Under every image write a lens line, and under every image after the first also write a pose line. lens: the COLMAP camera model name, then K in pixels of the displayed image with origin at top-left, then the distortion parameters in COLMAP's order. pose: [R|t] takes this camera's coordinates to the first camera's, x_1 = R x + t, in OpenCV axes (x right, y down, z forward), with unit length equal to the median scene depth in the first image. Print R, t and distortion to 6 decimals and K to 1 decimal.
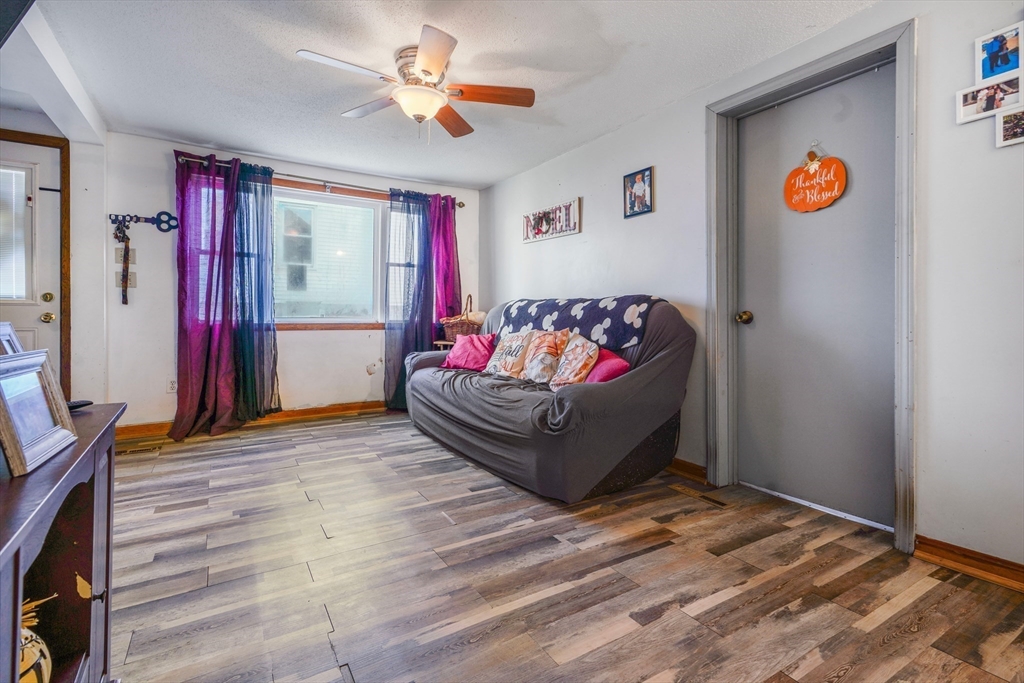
lens RADIAL K [[485.7, 0, 504.8], [0, 485.7, 323.7], [0, 0, 1]] dist [-0.001067, 0.000120]
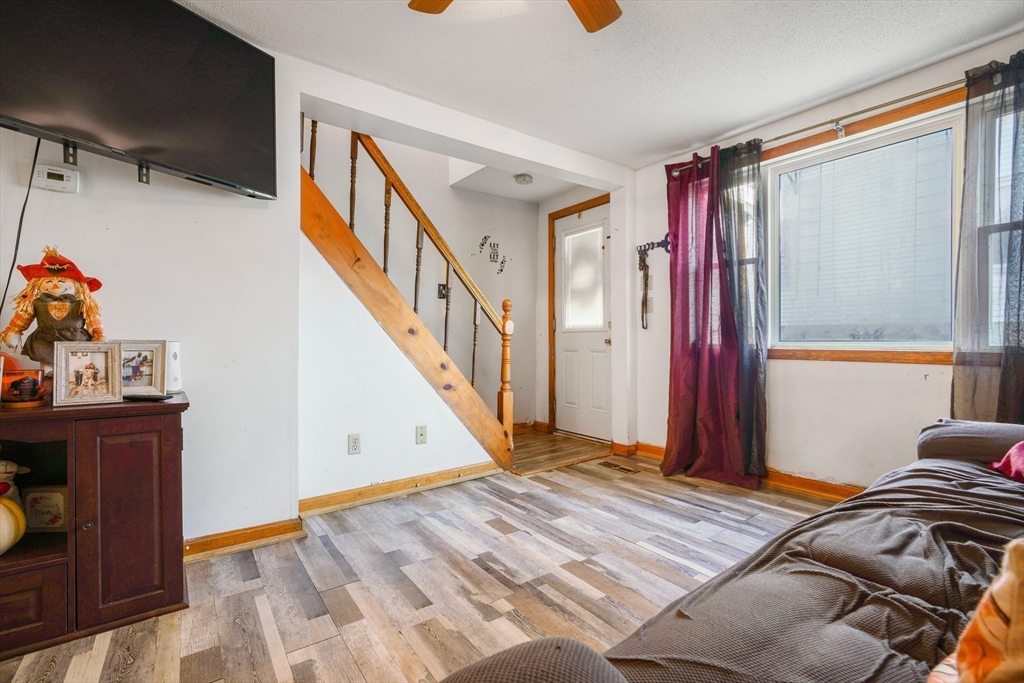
lens RADIAL K [[471.8, 0, 494.2], [0, 471.8, 342.5], [0, 0, 1]] dist [-0.005191, 0.000598]
pose [[0.105464, 0.002266, -0.994421, 0.202733], [-0.008169, 0.999966, 0.001413, -0.008359], [0.994390, 0.007975, 0.105479, 0.558084]]
